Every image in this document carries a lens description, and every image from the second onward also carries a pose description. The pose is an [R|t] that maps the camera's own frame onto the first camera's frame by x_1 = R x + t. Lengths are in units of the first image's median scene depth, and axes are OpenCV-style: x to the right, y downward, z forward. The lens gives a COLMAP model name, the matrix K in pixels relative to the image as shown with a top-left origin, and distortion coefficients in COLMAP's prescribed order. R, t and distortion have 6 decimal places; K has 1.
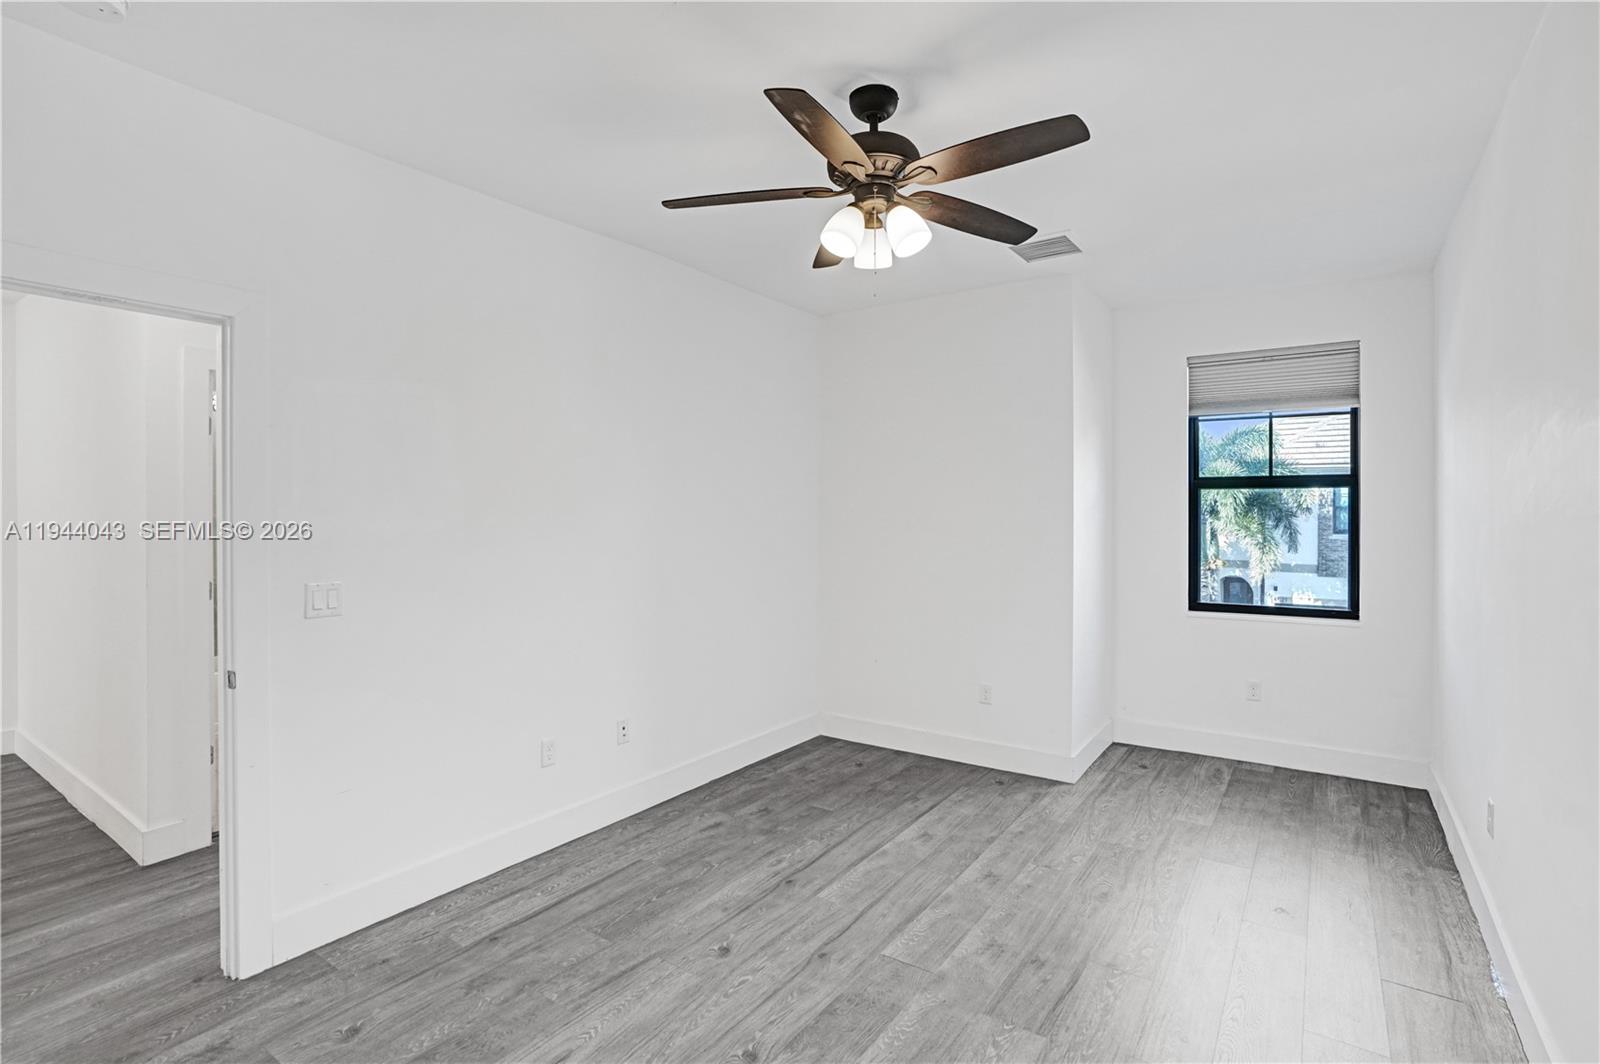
lens RADIAL K [[766.0, 0, 811.8], [0, 766.0, 532.1], [0, 0, 1]] dist [-0.046519, 0.024461]
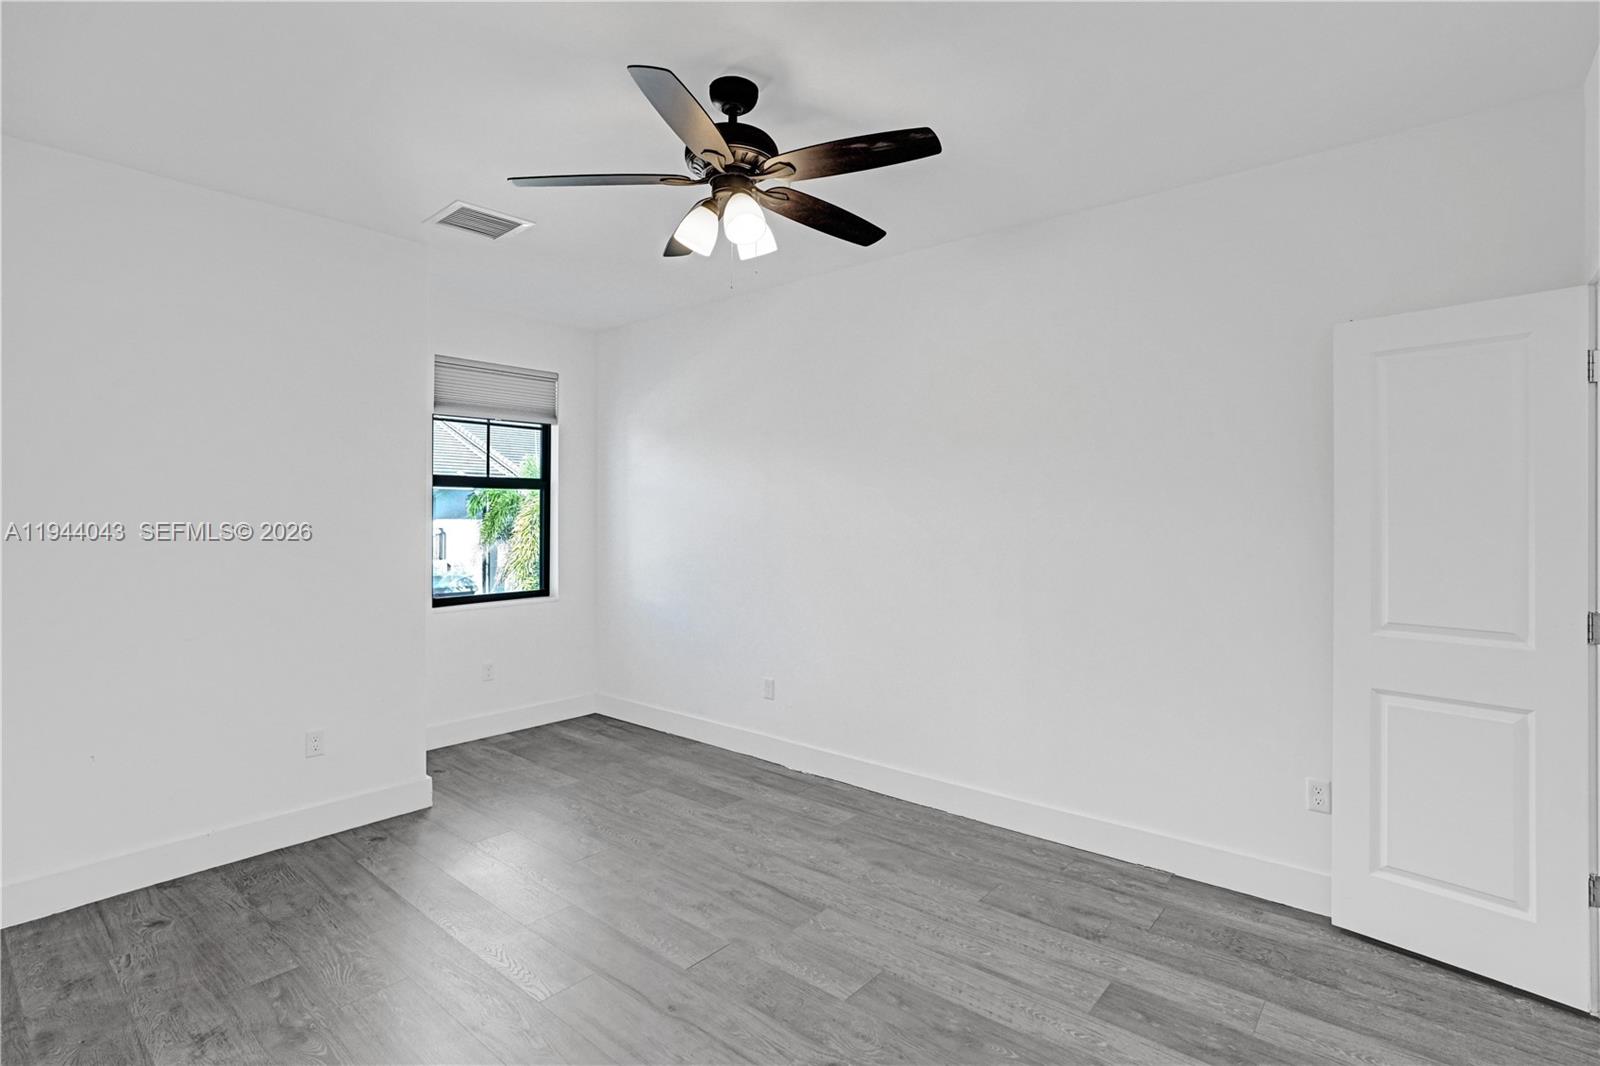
lens RADIAL K [[766.0, 0, 811.8], [0, 766.0, 533.1], [0, 0, 1]] dist [-0.046519, 0.024461]
pose [[0.090683, -0.020007, 0.995679, -0.519964], [0.021511, 0.999604, 0.018127, -0.002070], [-0.995647, 0.019775, 0.091077, 0.469169]]
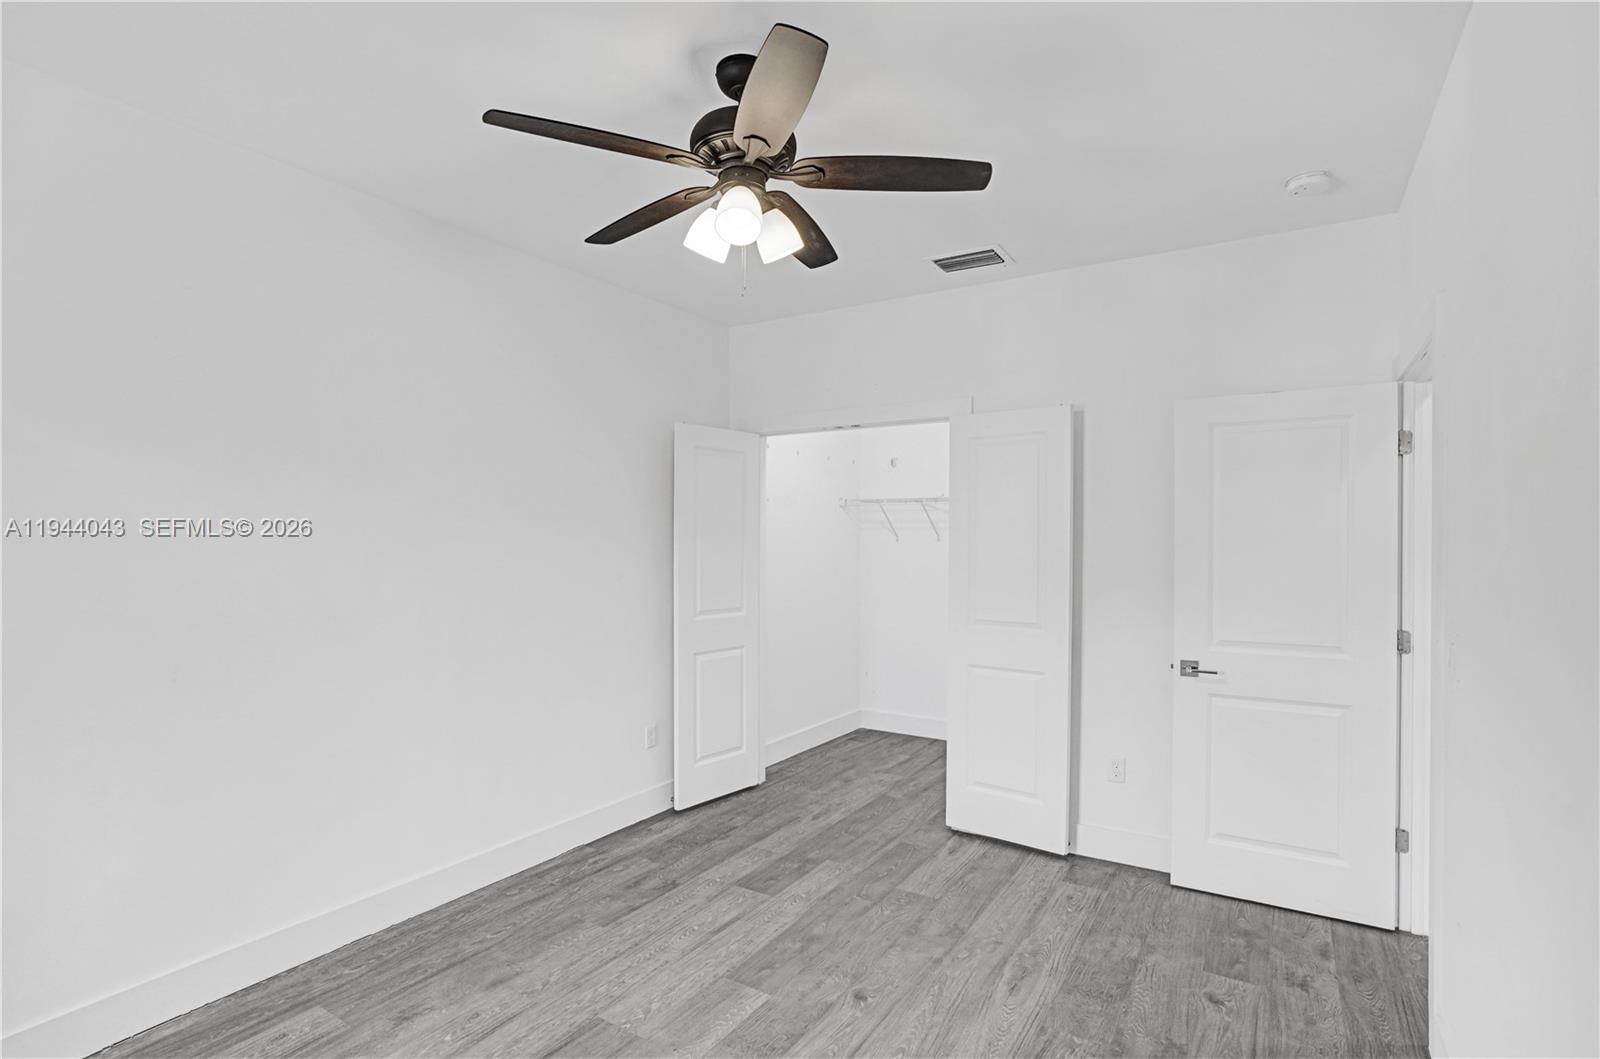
lens RADIAL K [[766.0, 0, 811.8], [0, 766.0, 529.6], [0, 0, 1]] dist [-0.046519, 0.024461]
pose [[-0.999102, -0.001494, -0.042338, 0.024055], [-0.001835, 0.999966, 0.008014, -0.028318], [0.042324, 0.008084, -0.999071, 1.111068]]
